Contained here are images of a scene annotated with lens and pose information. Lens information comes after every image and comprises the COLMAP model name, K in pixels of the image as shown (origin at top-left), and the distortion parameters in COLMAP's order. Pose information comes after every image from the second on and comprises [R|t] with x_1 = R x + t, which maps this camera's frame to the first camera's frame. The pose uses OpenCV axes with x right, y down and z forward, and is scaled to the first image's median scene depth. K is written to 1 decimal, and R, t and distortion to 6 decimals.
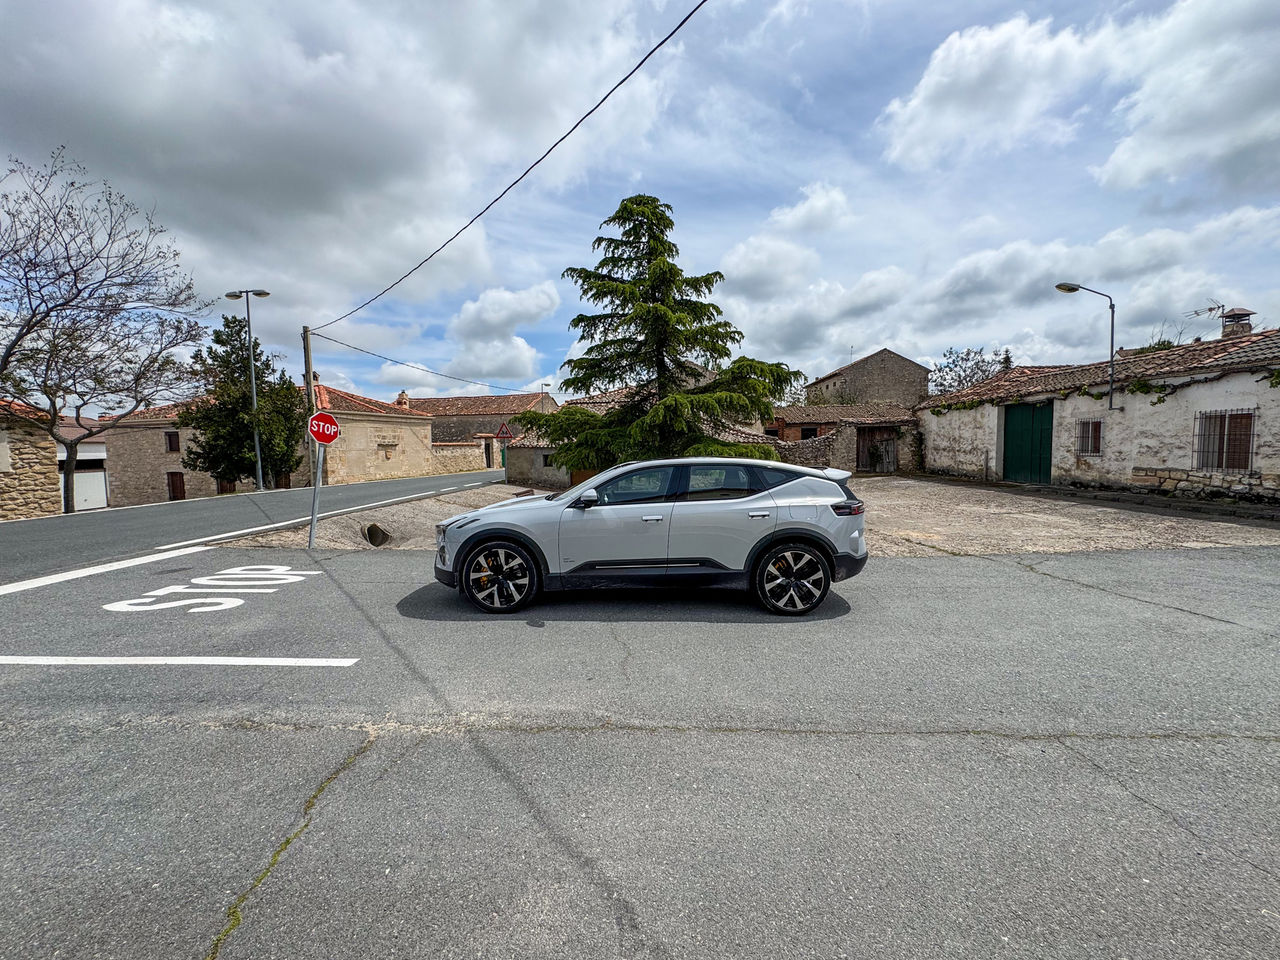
lens RADIAL K [[503.9, 0, 638.6], [0, 503.9, 481.2], [0, 0, 1]] dist [-0.001151, -0.000652]
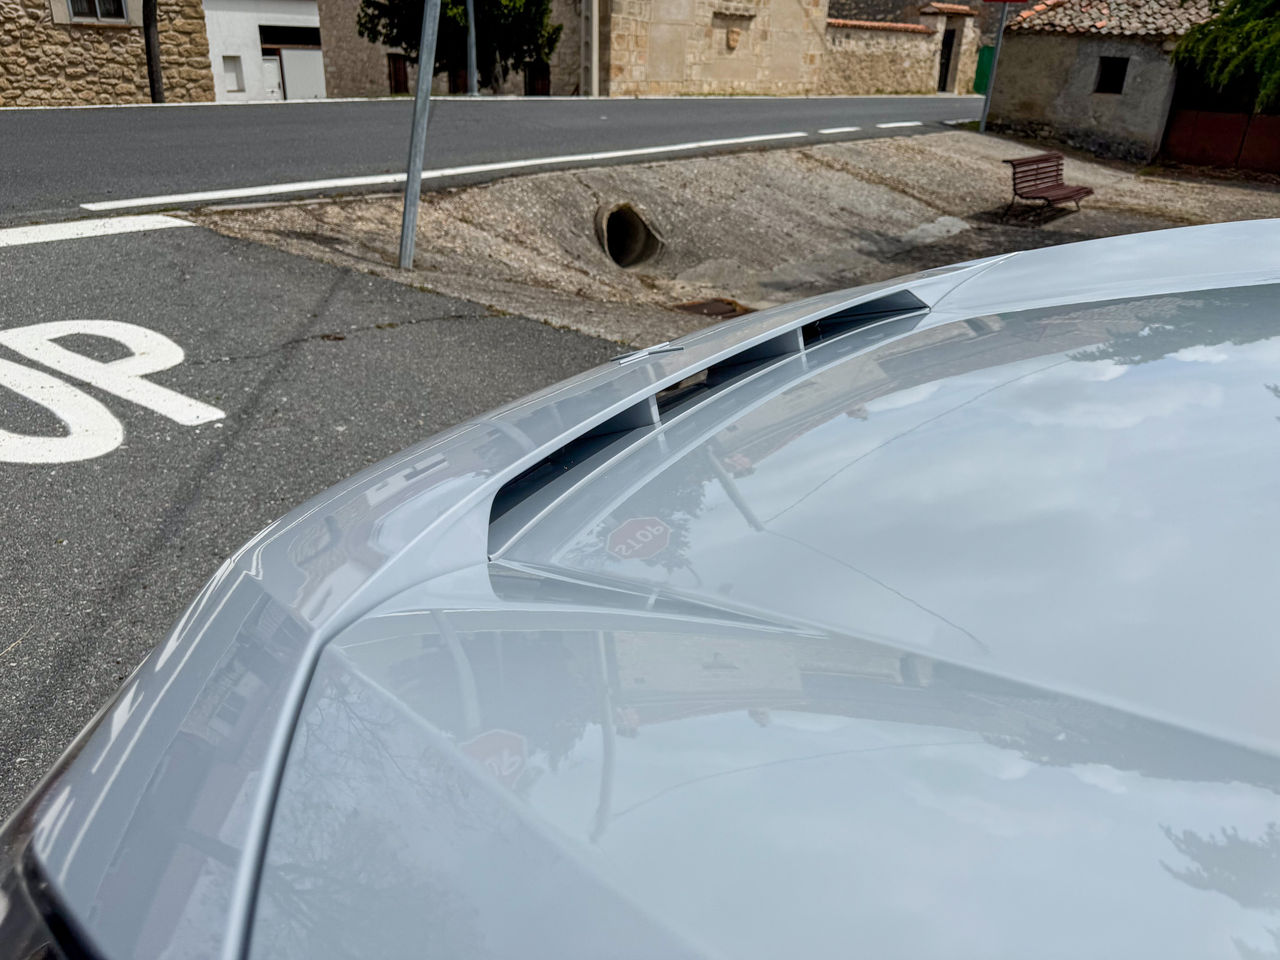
lens RADIAL K [[925.6, 0, 630.2], [0, 925.6, 476.5], [0, 0, 1]] dist [0.000664, -0.006501]
pose [[0.830805, 0.277564, -0.482412, -0.119547], [-0.089408, 0.922071, 0.376552, 0.010733], [0.549335, -0.269710, 0.790878, 0.362882]]
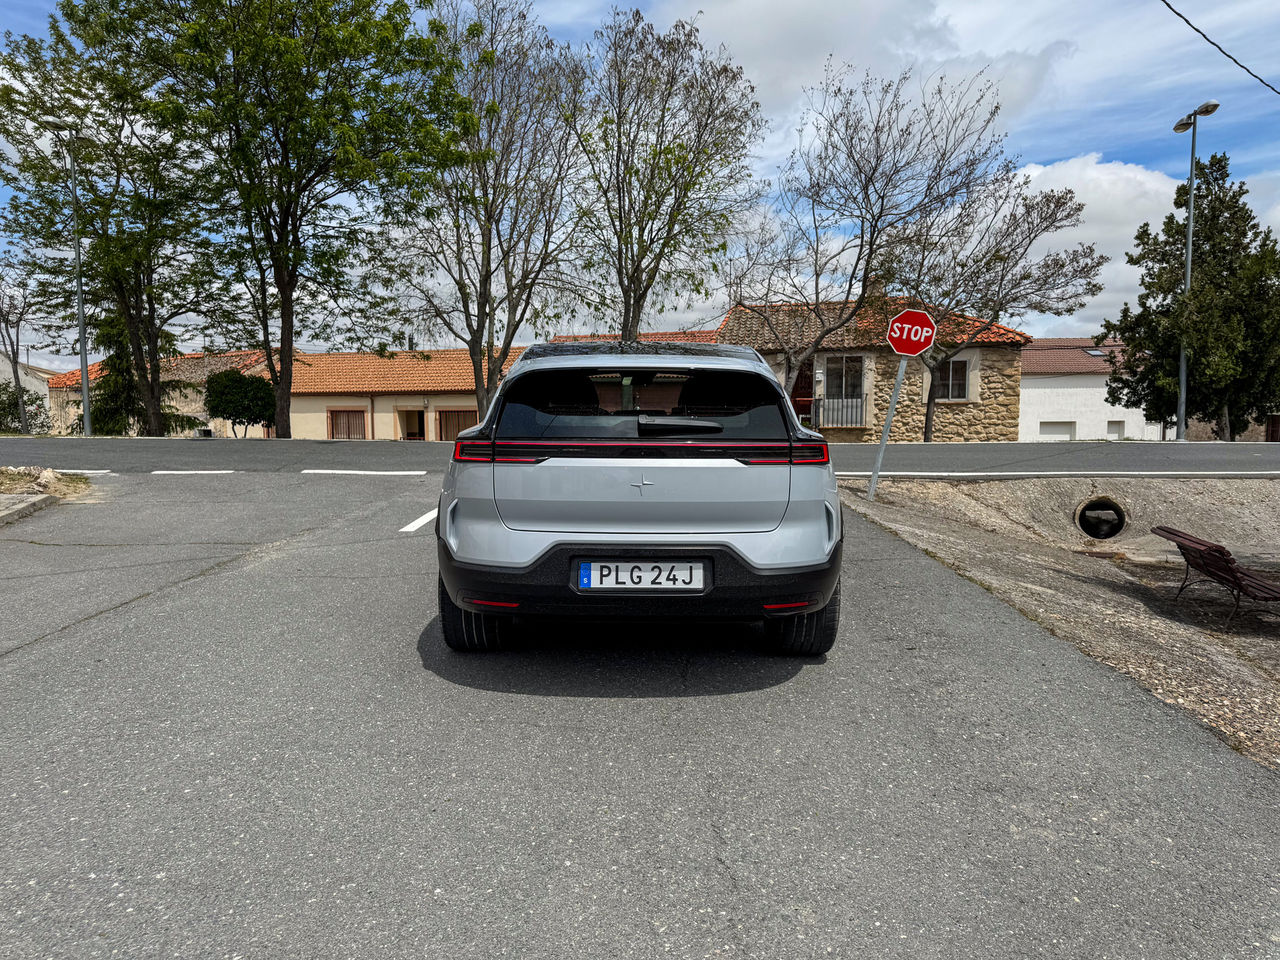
lens RADIAL K [[891.8, 0, 635.2], [0, 891.8, 505.7], [0, 0, 1]] dist [0.004080, -0.022616]
pose [[0.019958, 0.126746, -0.991734, 0.426821], [-0.058011, 0.990408, 0.125409, -0.000326], [0.998116, 0.055029, 0.027120, 0.409105]]
